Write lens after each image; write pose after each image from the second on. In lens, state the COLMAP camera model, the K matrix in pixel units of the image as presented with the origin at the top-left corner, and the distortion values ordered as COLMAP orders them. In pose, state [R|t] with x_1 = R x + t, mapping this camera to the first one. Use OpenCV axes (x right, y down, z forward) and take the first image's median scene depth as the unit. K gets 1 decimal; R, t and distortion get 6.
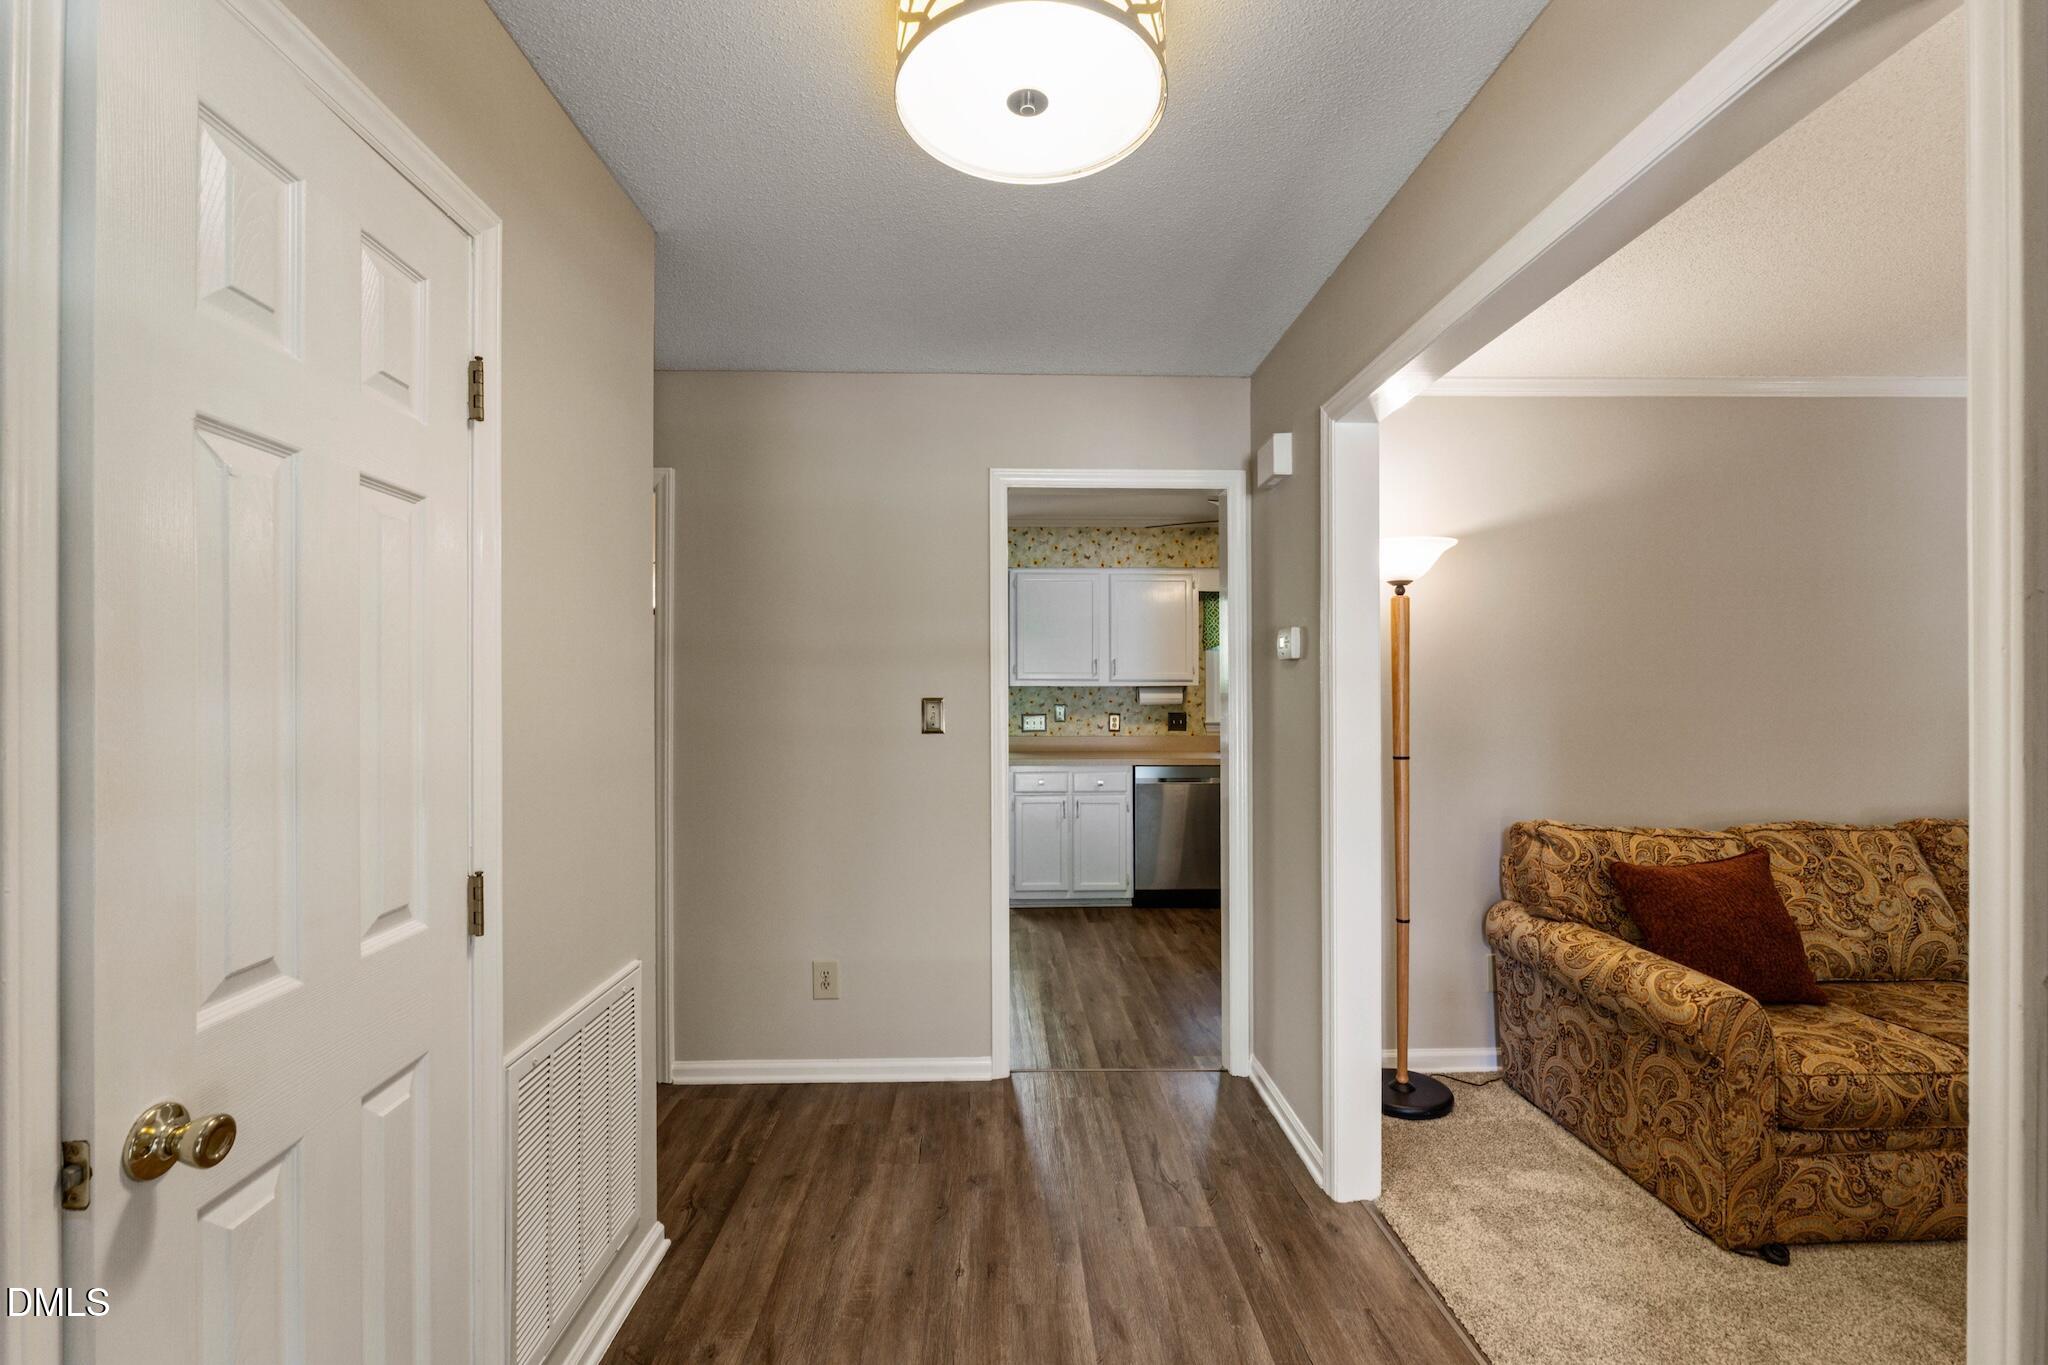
lens RADIAL K [[881.9, 0, 1023.0], [0, 881.9, 682.7], [0, 0, 1]] dist [-0.007960, 0.000123]
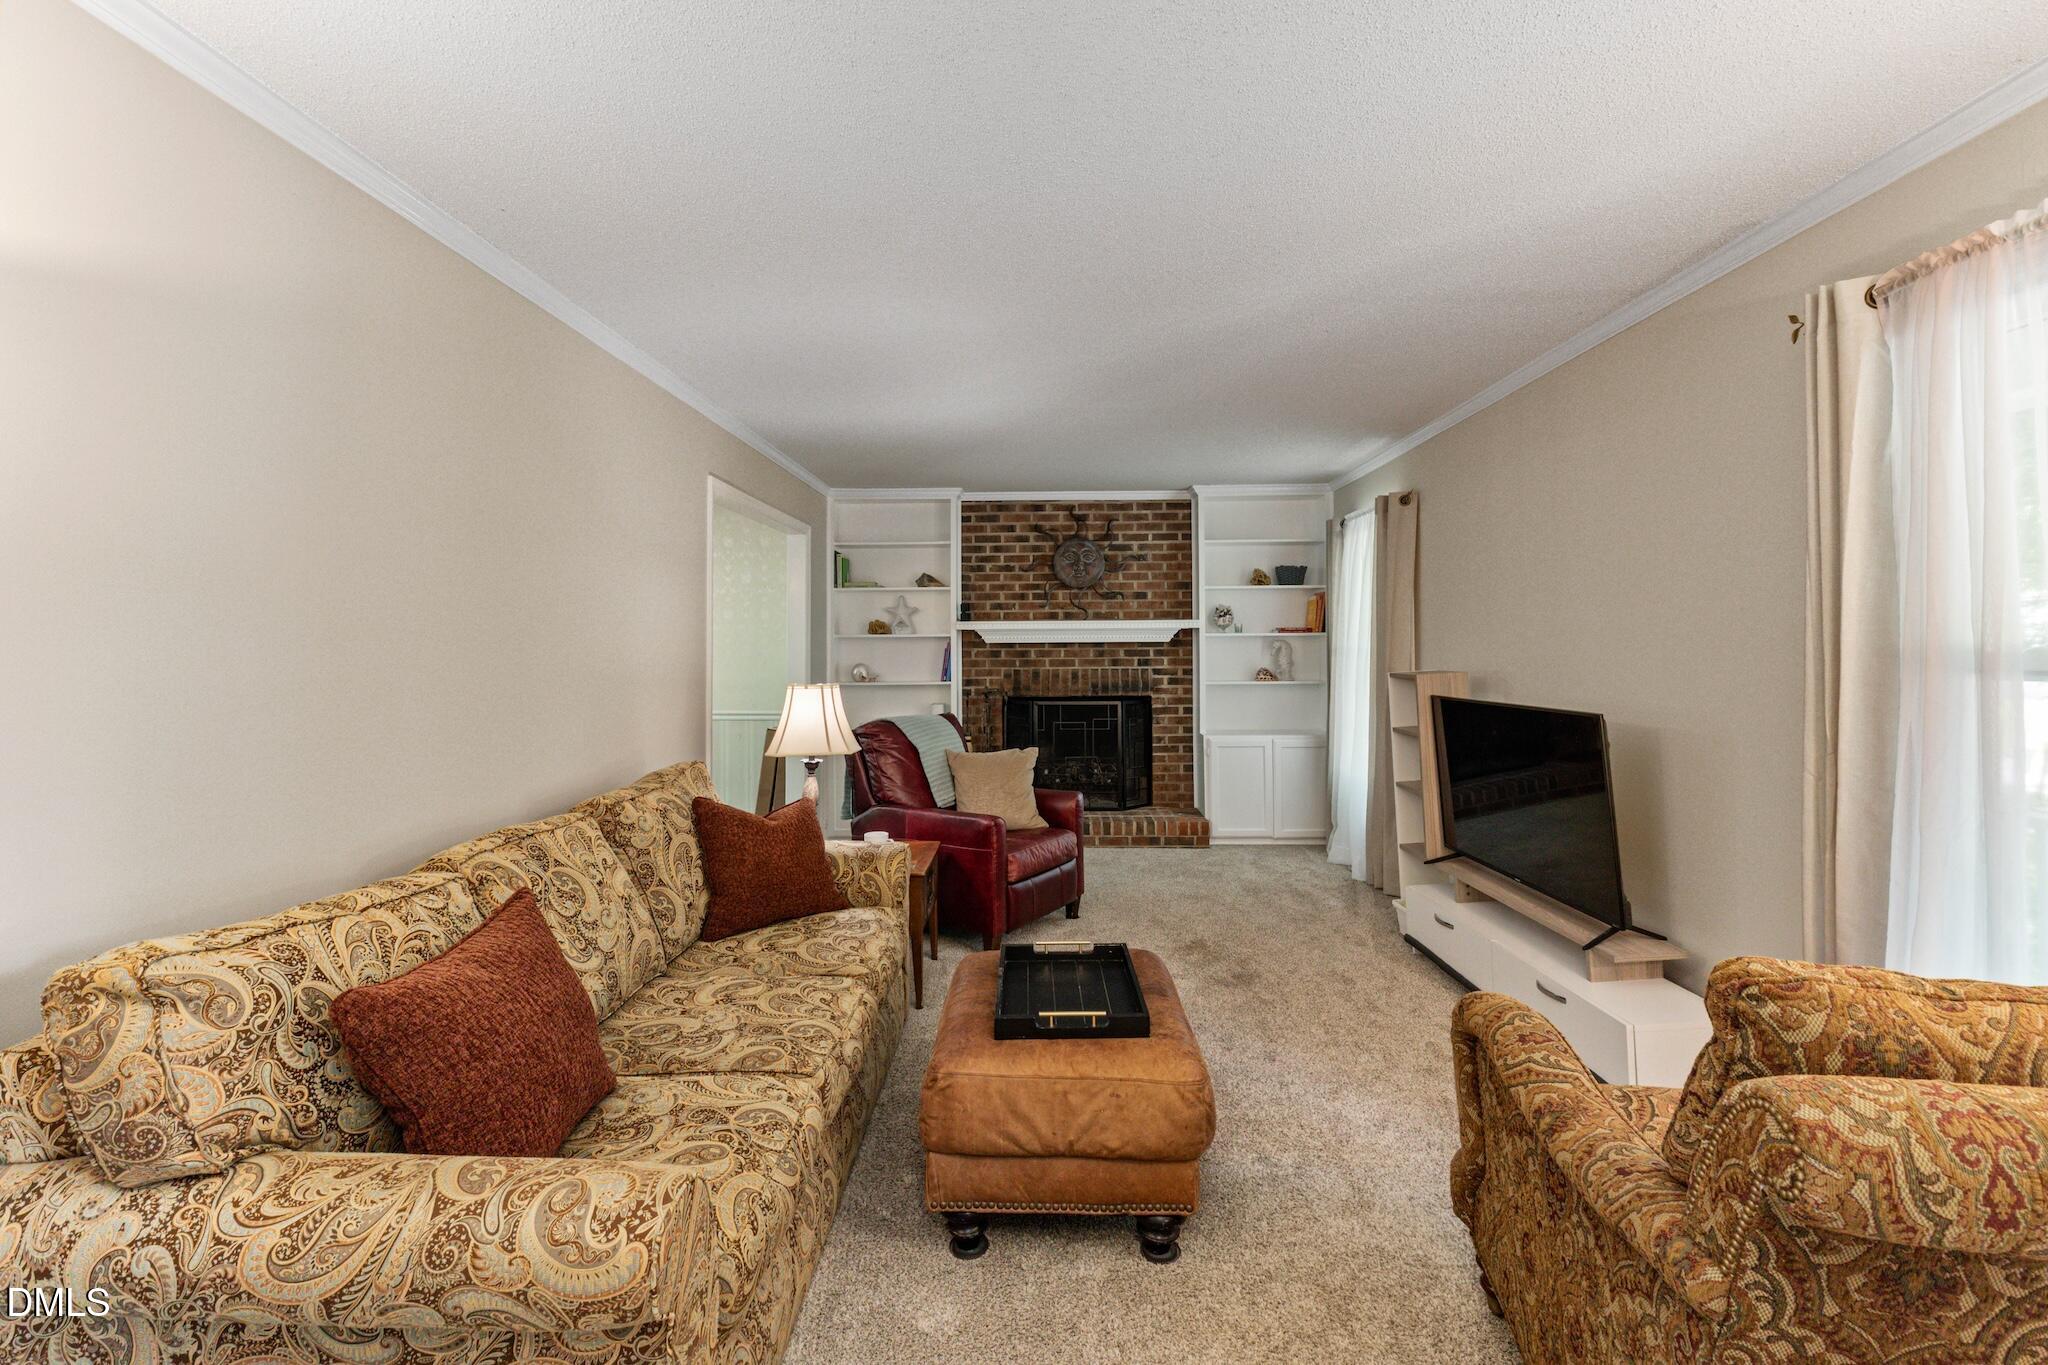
lens RADIAL K [[881.9, 0, 1016.3], [0, 881.9, 644.0], [0, 0, 1]] dist [-0.007960, 0.000123]
pose [[0.057027, 0.009222, 0.998330, 0.193697], [-0.004681, 0.999949, -0.008969, 0.009143], [-0.998362, -0.004162, 0.057067, 0.574484]]
